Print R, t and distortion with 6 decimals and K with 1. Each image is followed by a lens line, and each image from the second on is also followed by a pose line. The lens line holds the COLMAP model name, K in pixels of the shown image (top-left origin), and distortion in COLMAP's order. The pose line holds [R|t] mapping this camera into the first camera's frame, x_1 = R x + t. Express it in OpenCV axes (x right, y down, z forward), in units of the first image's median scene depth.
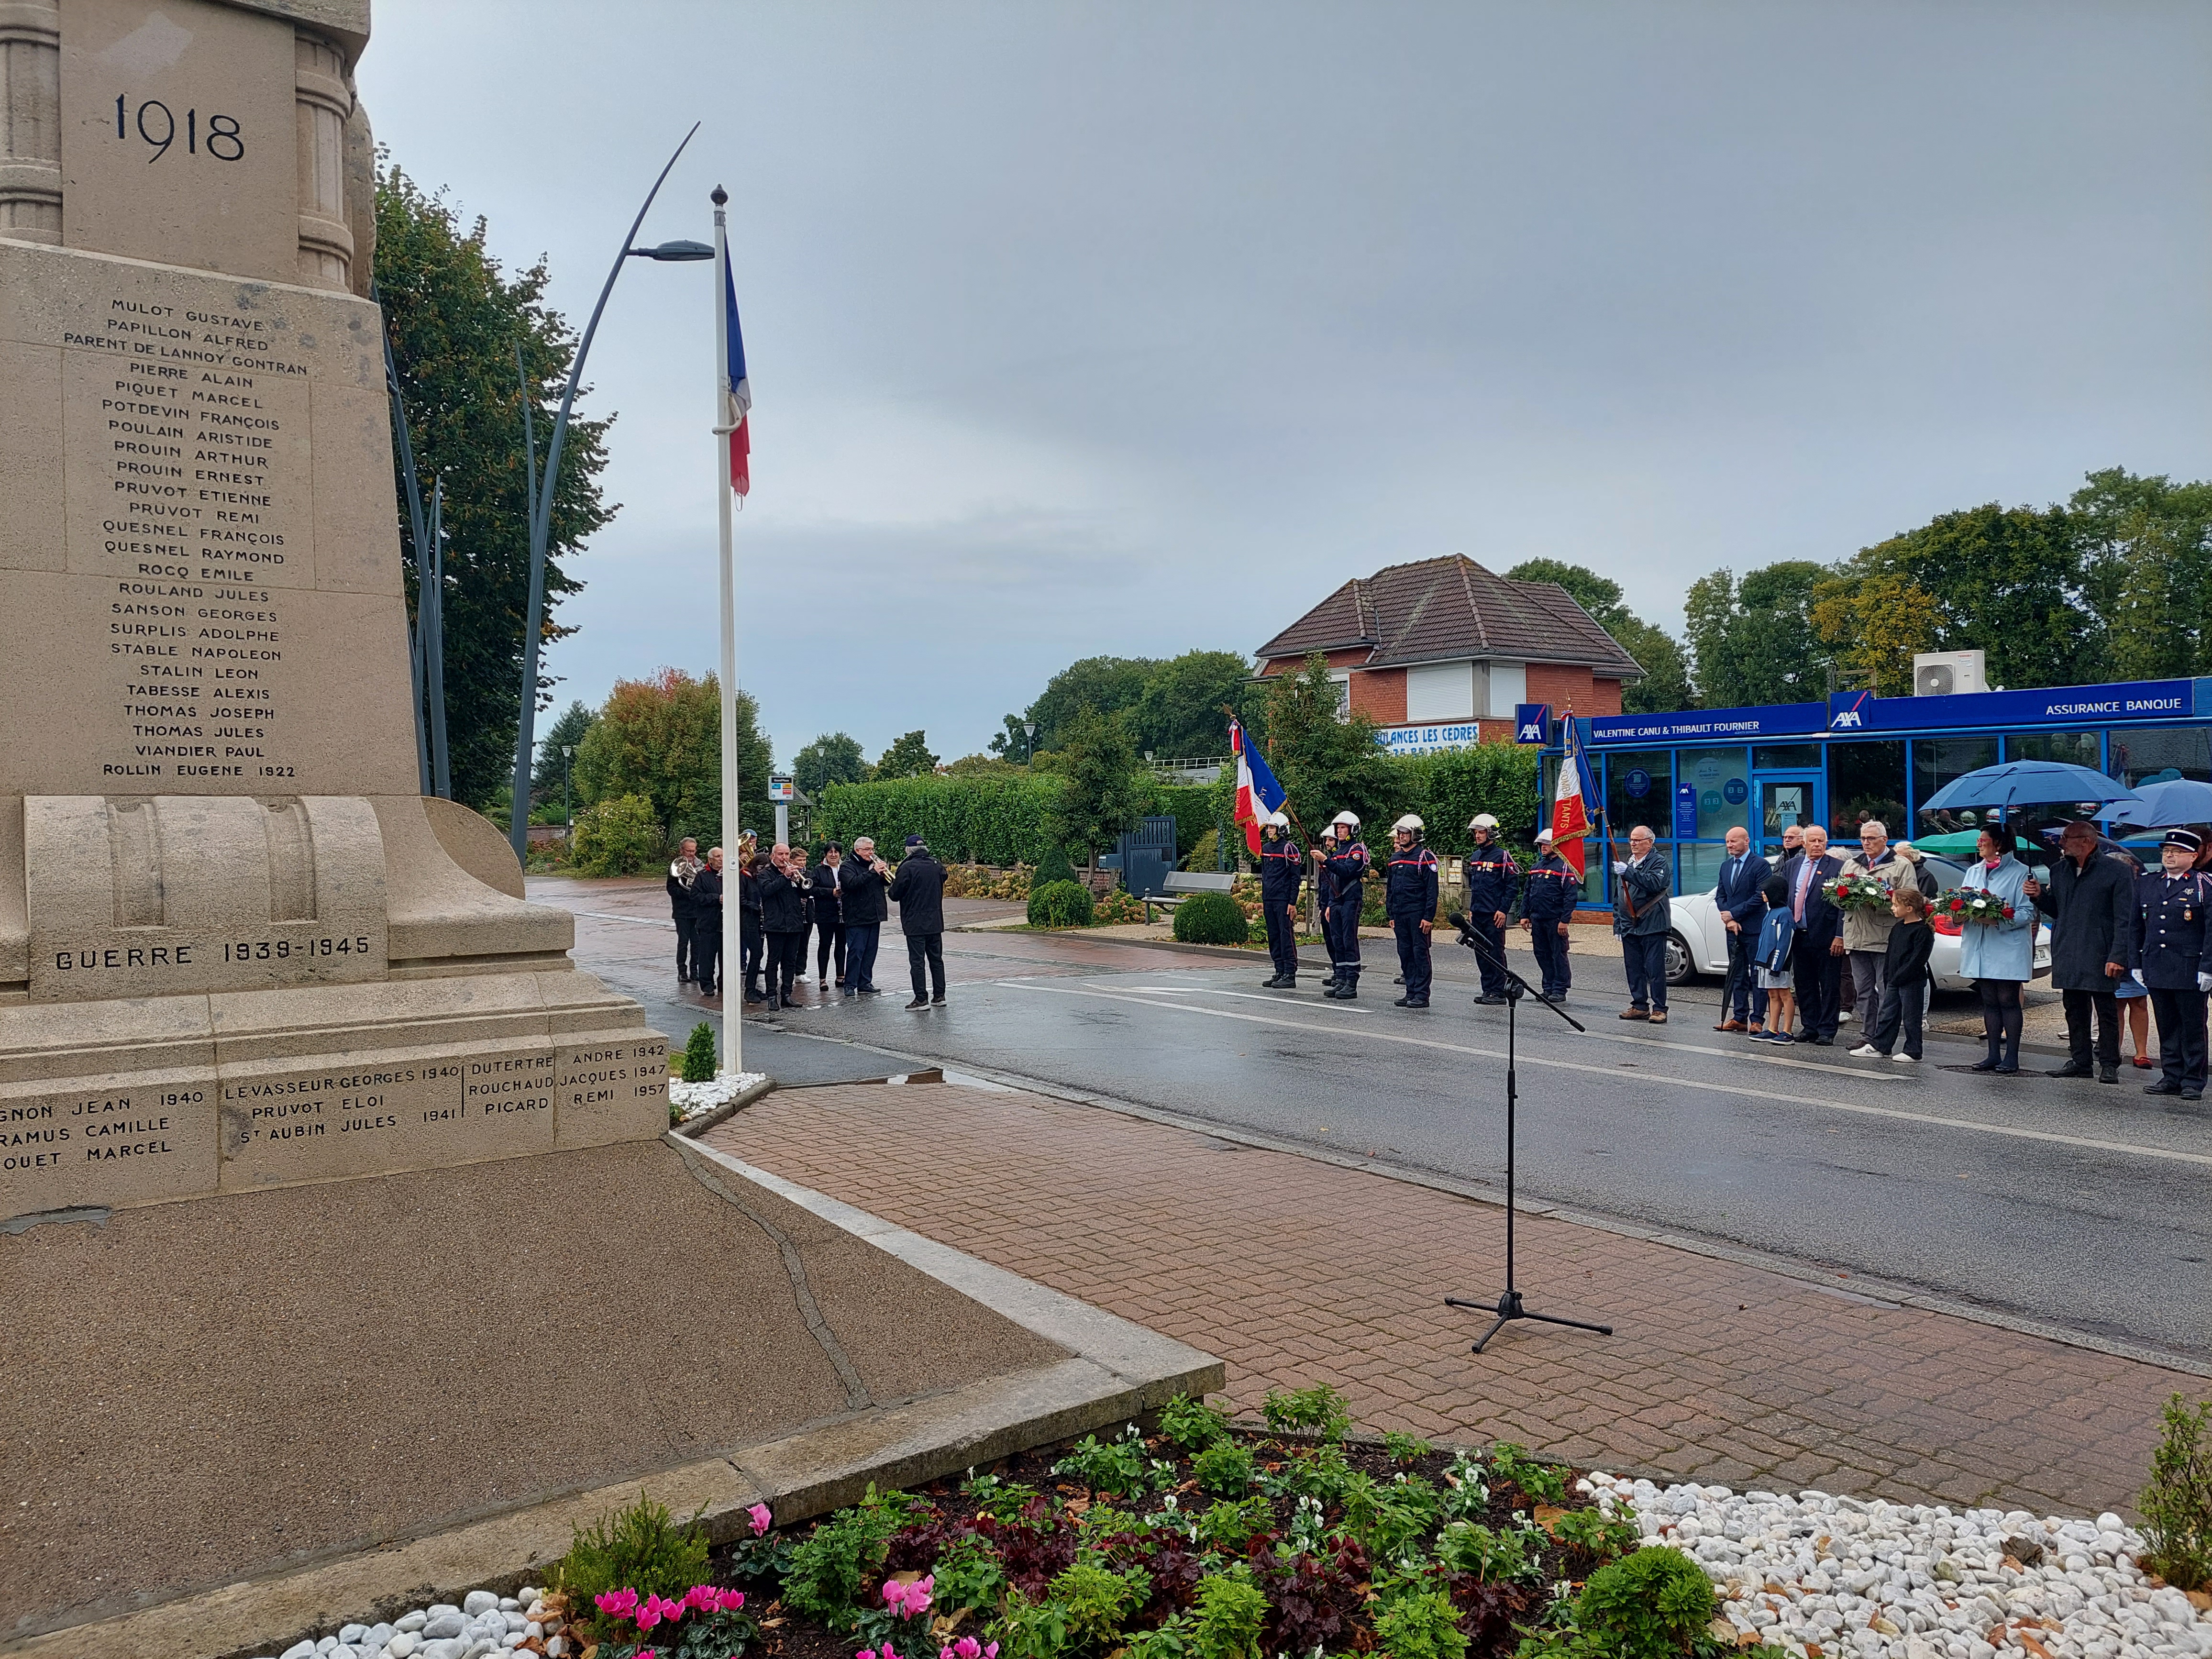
lens RADIAL K [[1566.0, 0, 1106.0], [0, 1566.0, 829.5], [0, 0, 1]] dist [0.063192, -0.053207]
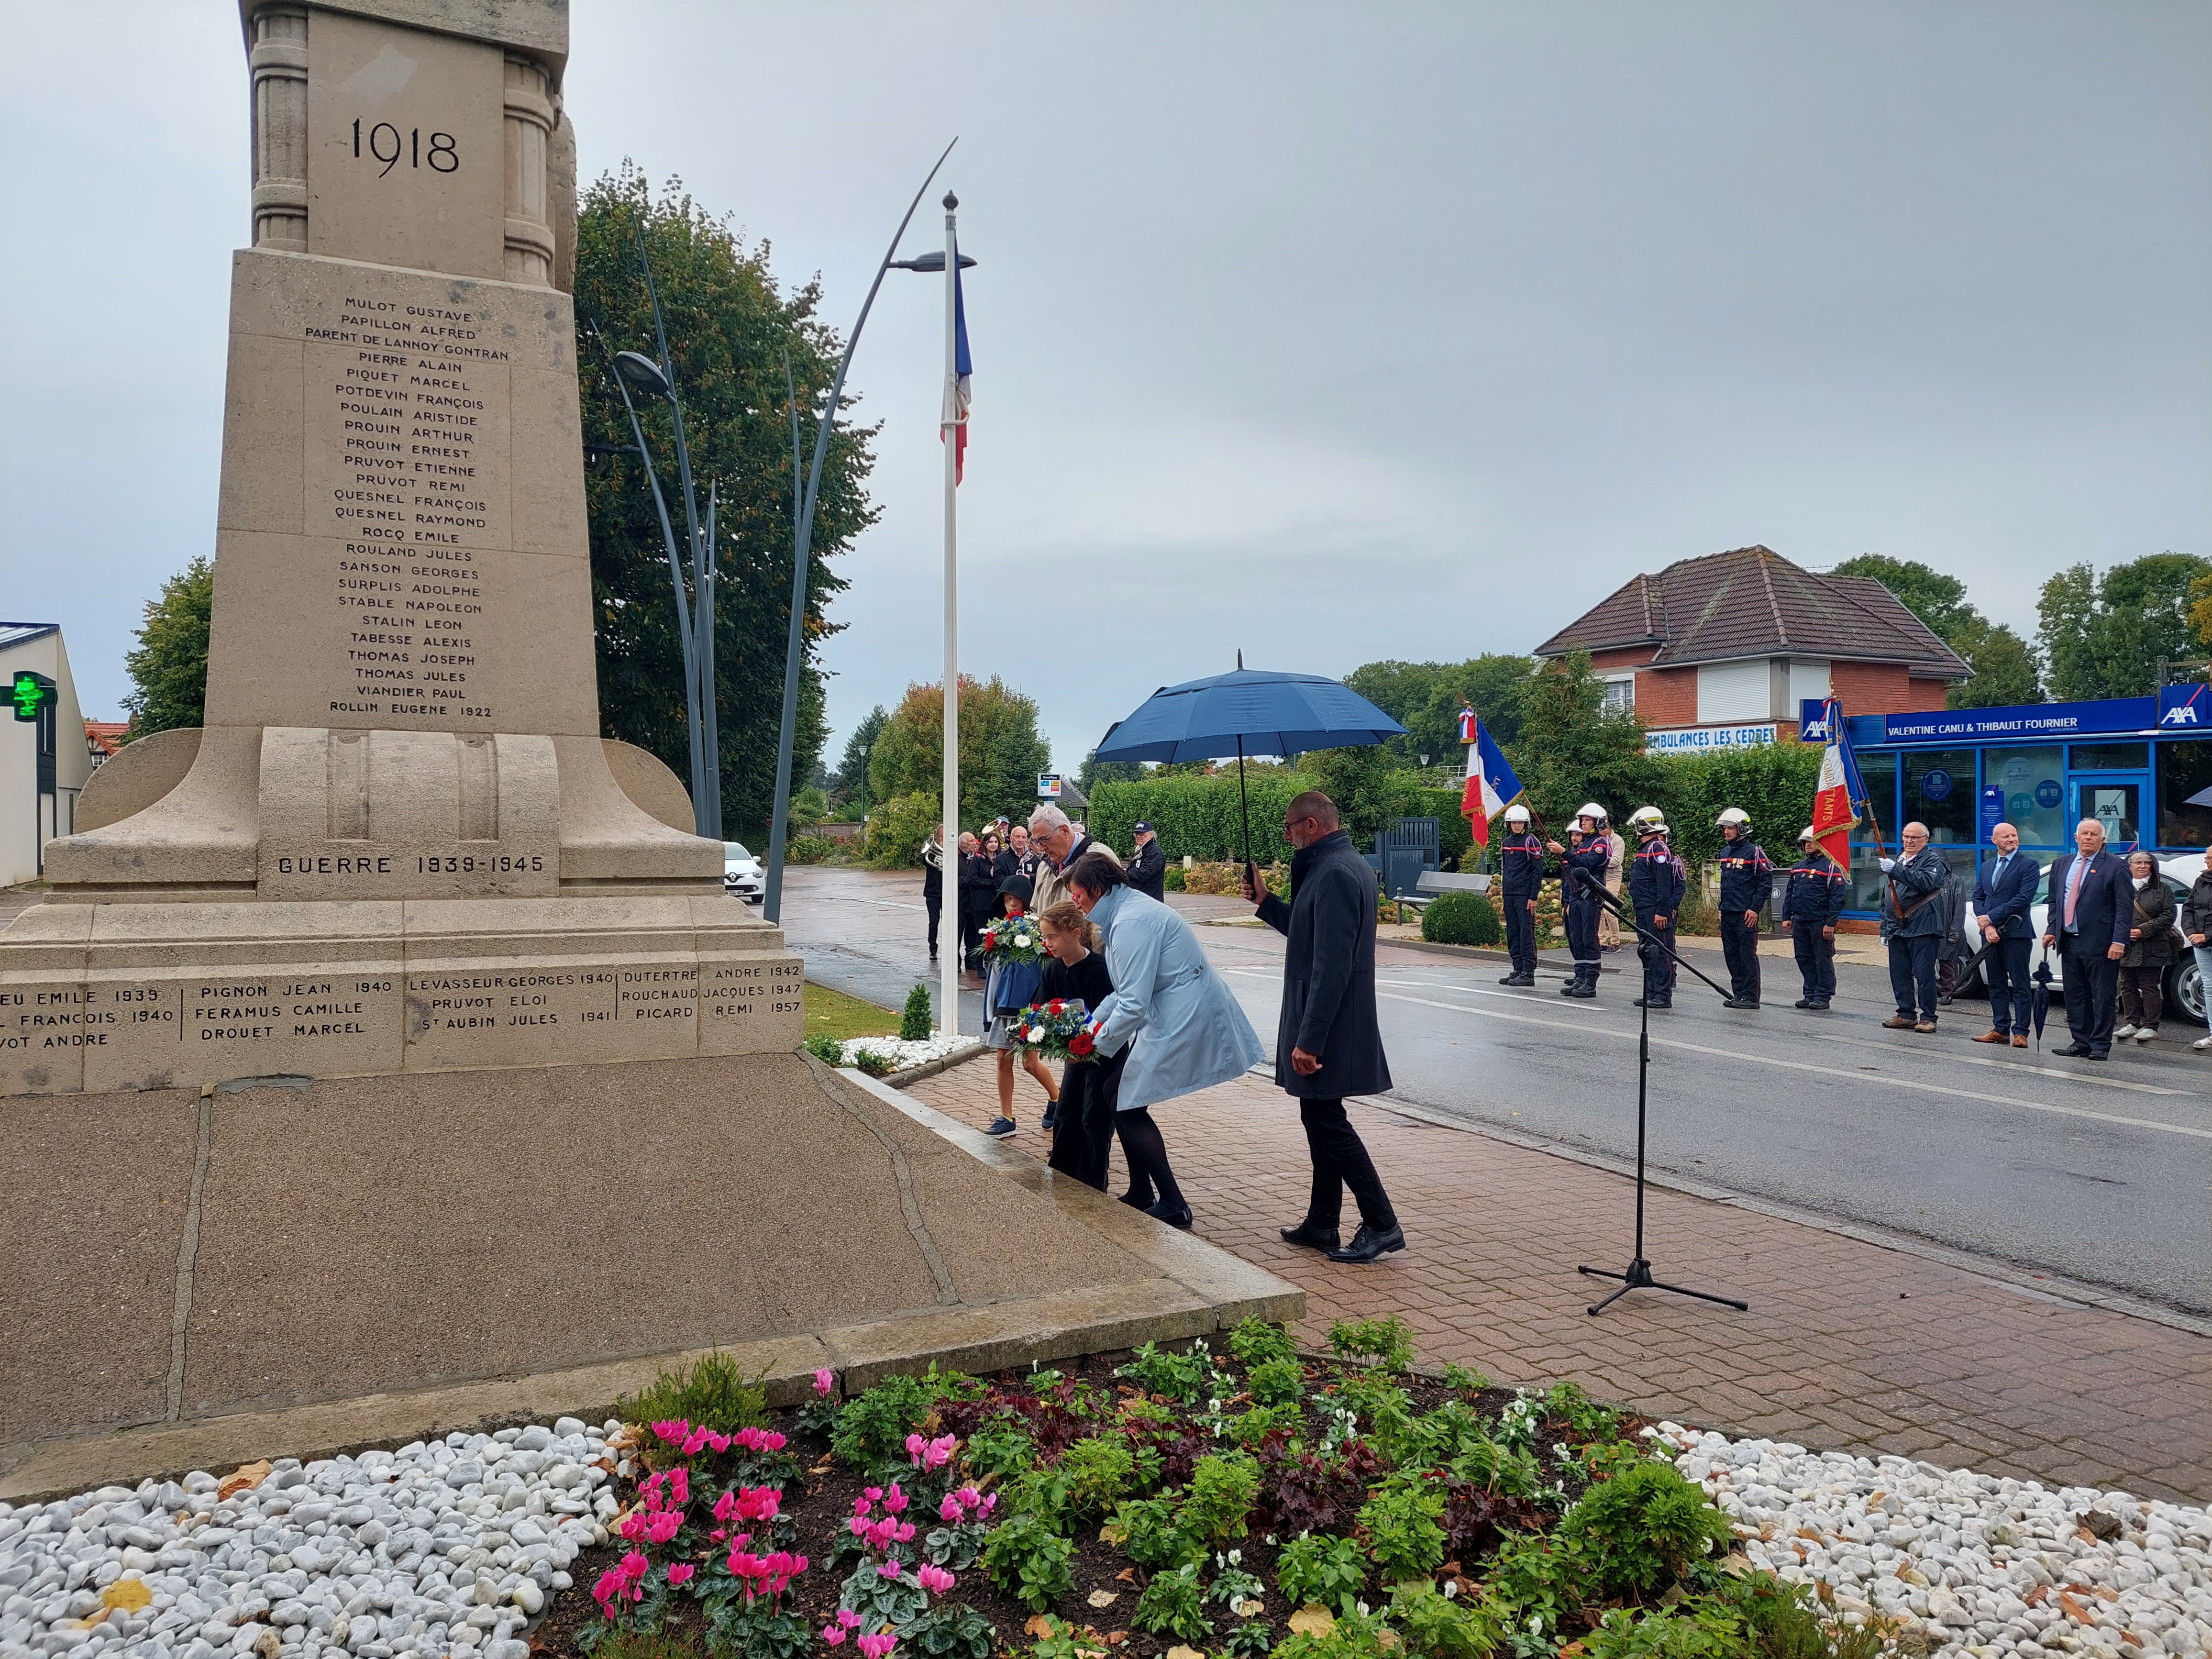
lens RADIAL K [[1554.4, 0, 1106.0], [0, 1554.4, 829.5], [0, 0, 1]] dist [0.101728, -0.122679]
pose [[0.983737, 0.017400, -0.178770, 0.122924], [-0.018046, 0.999835, -0.001986, 0.042001], [0.178706, 0.005180, 0.983889, -0.024440]]
